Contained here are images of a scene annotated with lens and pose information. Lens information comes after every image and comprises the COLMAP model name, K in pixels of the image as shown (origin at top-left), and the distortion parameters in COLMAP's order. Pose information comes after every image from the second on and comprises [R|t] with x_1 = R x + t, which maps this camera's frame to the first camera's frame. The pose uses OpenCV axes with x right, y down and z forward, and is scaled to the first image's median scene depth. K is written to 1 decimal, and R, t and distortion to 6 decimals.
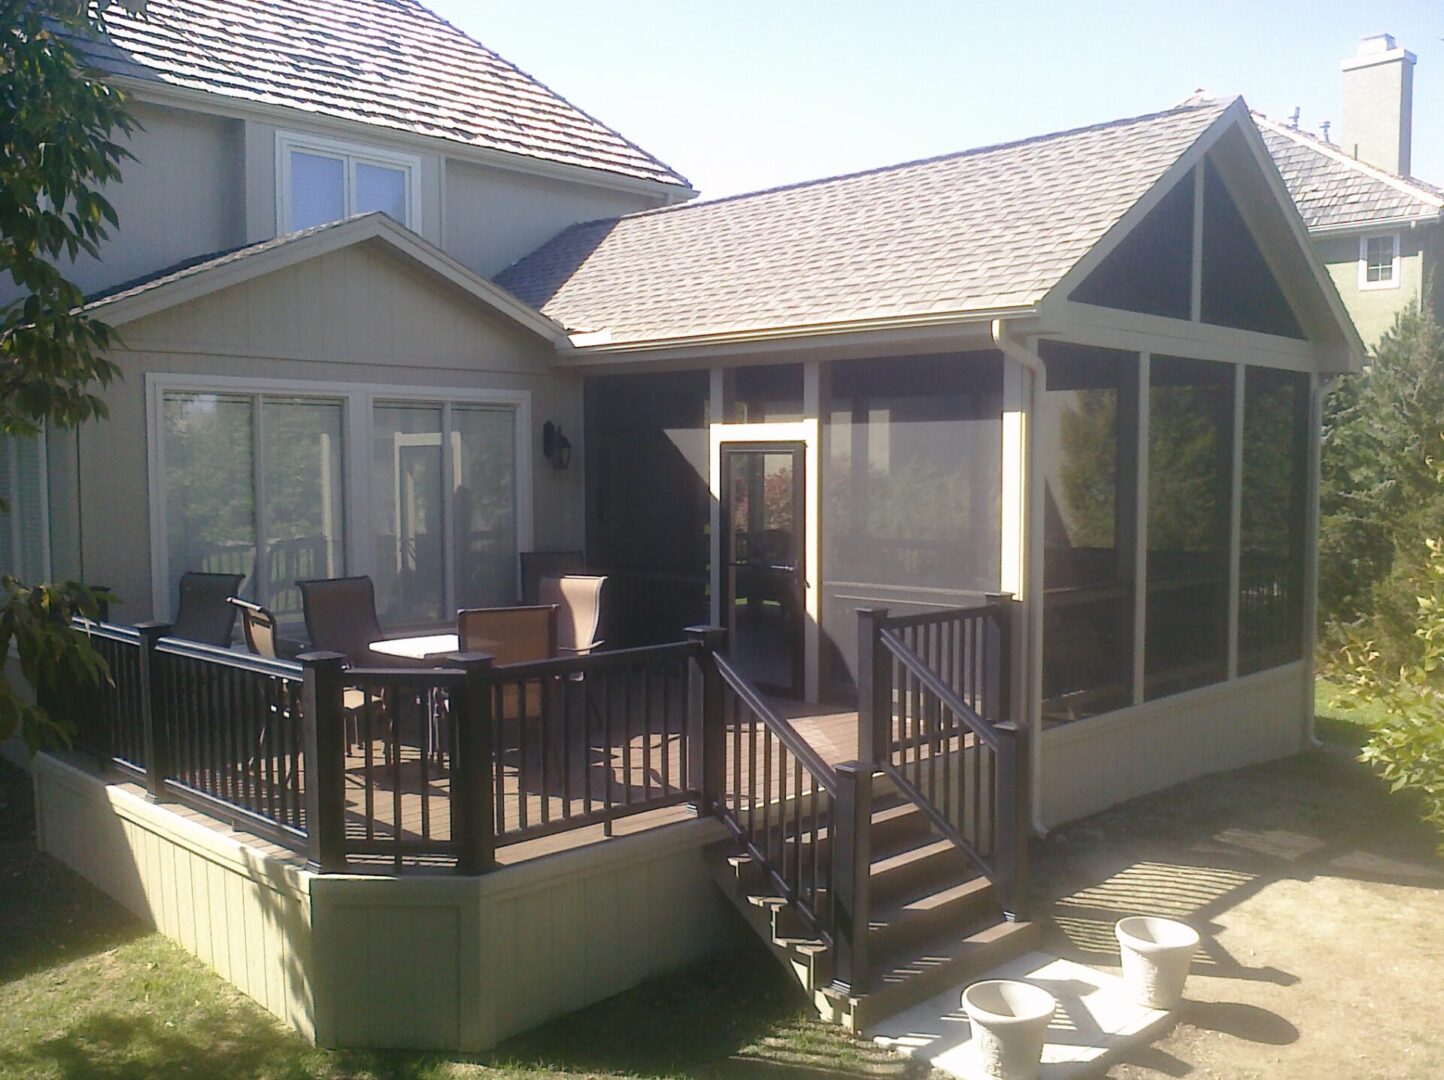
lens RADIAL K [[1349.2, 0, 720.8], [0, 1349.2, 539.9], [0, 0, 1]] dist [-0.059069, 0.000000]
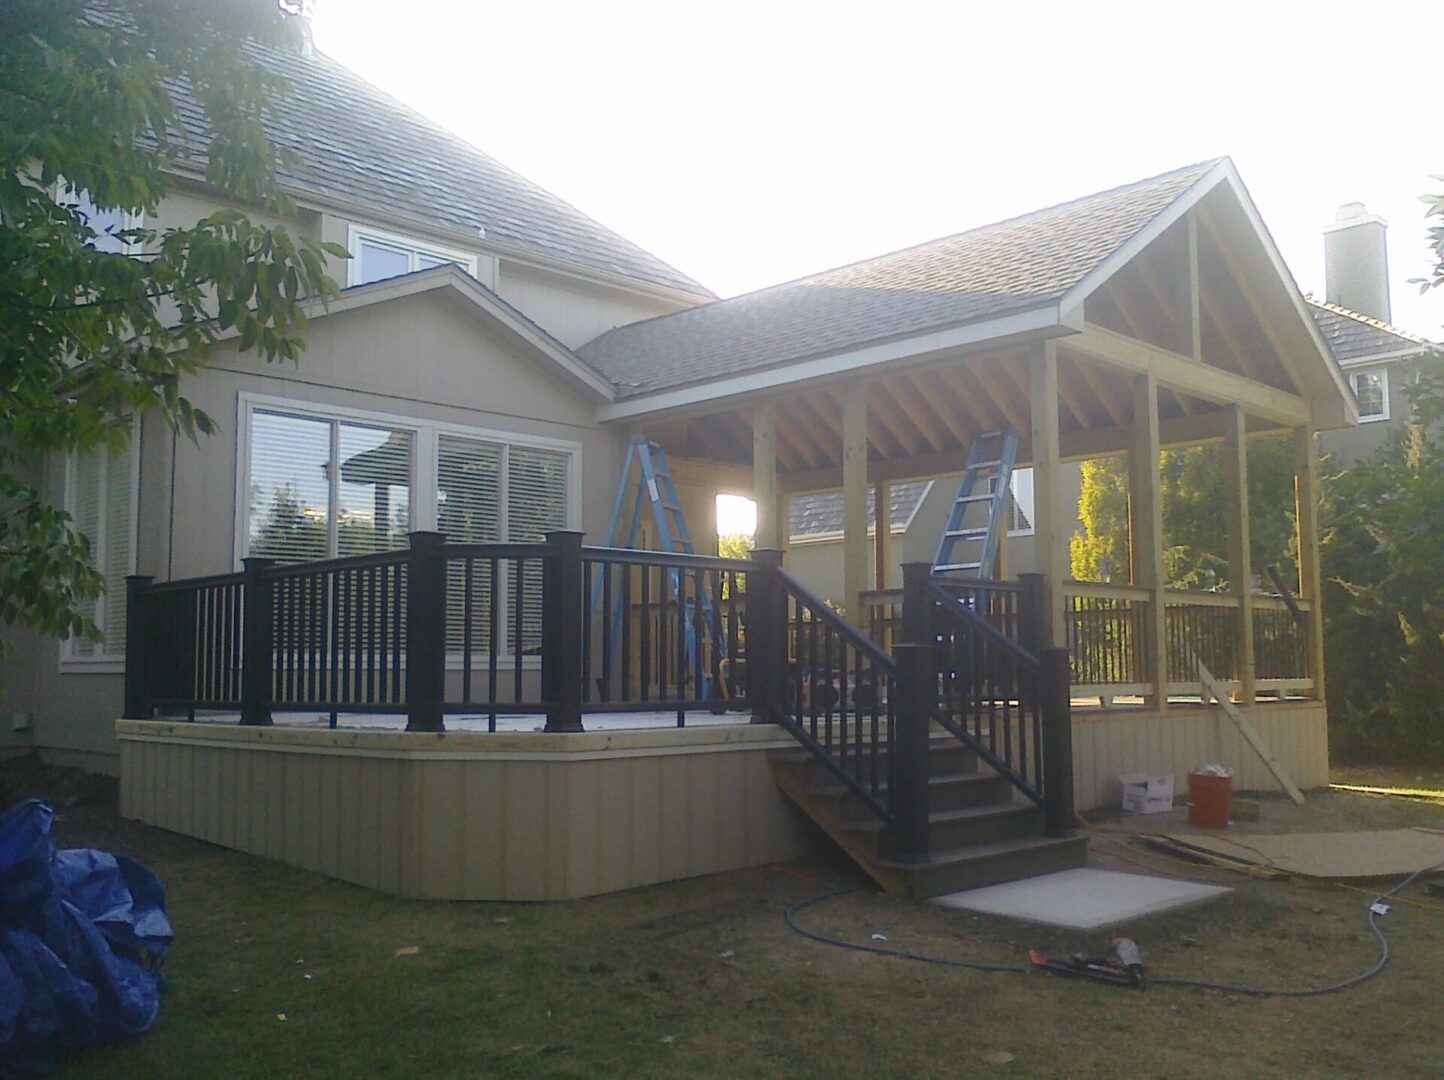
lens RADIAL K [[1349.2, 0, 724.2], [0, 1349.2, 546.9], [0, 0, 1]] dist [-0.059069, 0.000000]
pose [[0.999999, -0.000668, -0.001489, -0.029485], [0.000429, 0.987921, -0.154961, 0.153802], [0.001575, 0.154960, 0.987920, -0.053190]]
